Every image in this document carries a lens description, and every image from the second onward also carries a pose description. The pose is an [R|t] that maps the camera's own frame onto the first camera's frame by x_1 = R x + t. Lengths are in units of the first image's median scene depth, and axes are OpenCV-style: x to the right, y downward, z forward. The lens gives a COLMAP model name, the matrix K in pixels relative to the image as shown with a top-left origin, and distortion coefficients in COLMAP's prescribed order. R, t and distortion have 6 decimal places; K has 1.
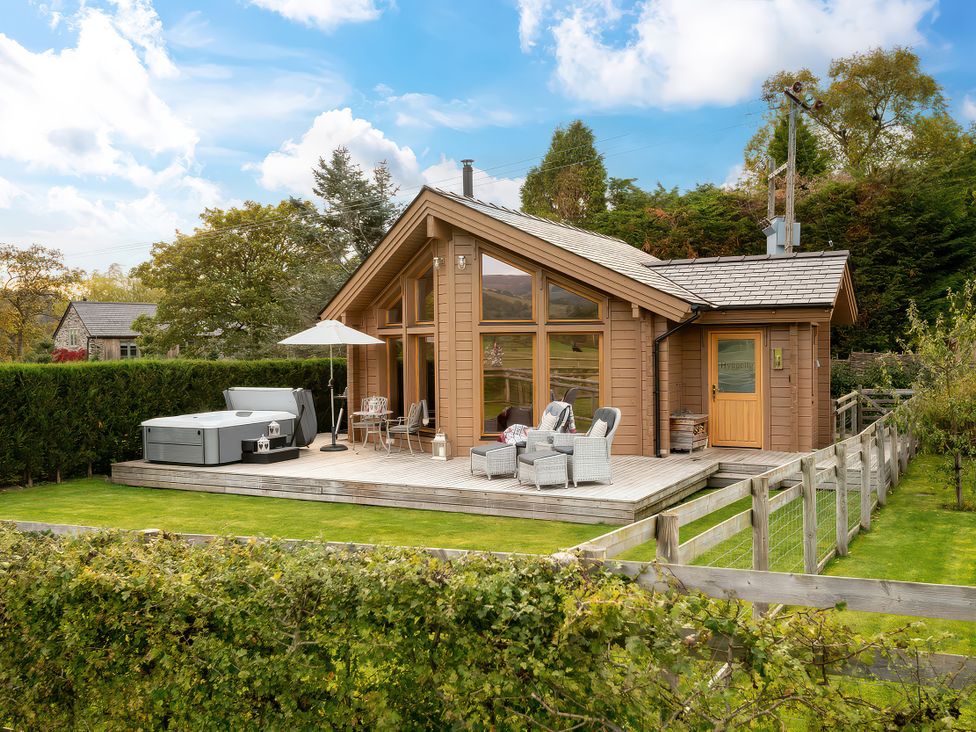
lens RADIAL K [[943.3, 0, 488.0], [0, 943.3, 366.0], [0, 0, 1]] dist [0.021925, 0.007756]
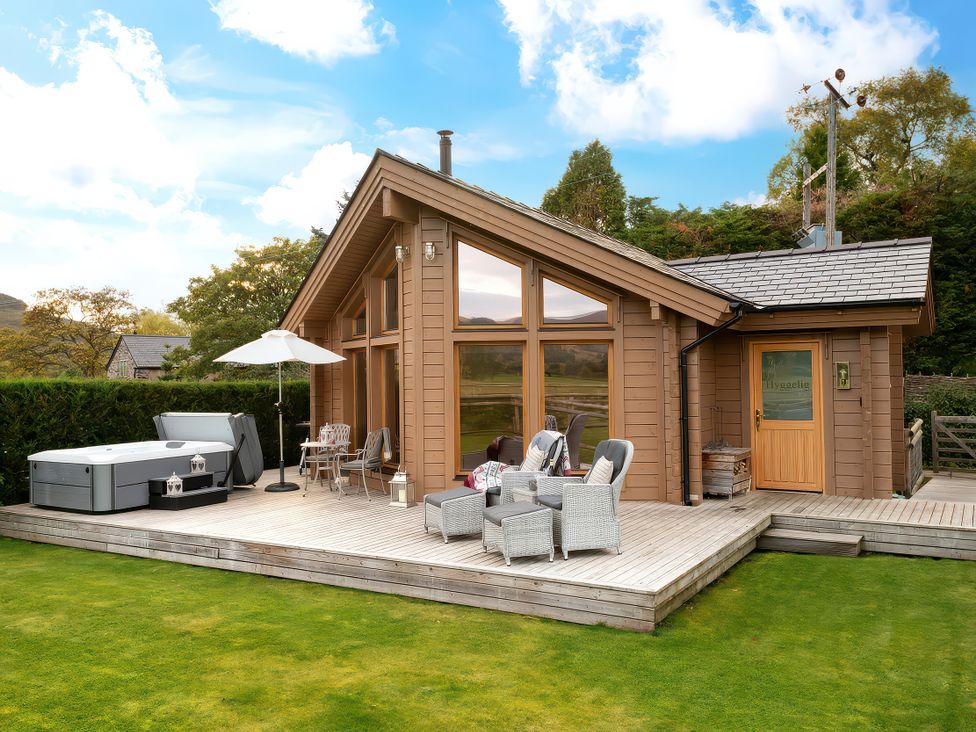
lens RADIAL K [[838.9, 0, 488.0], [0, 838.9, 366.0], [0, 0, 1]] dist [0.027019, 0.003426]
pose [[0.998984, -0.001078, -0.045058, 0.050120], [-0.000670, 0.999248, -0.038764, 0.011521], [0.045066, 0.038755, 0.998232, 0.308204]]
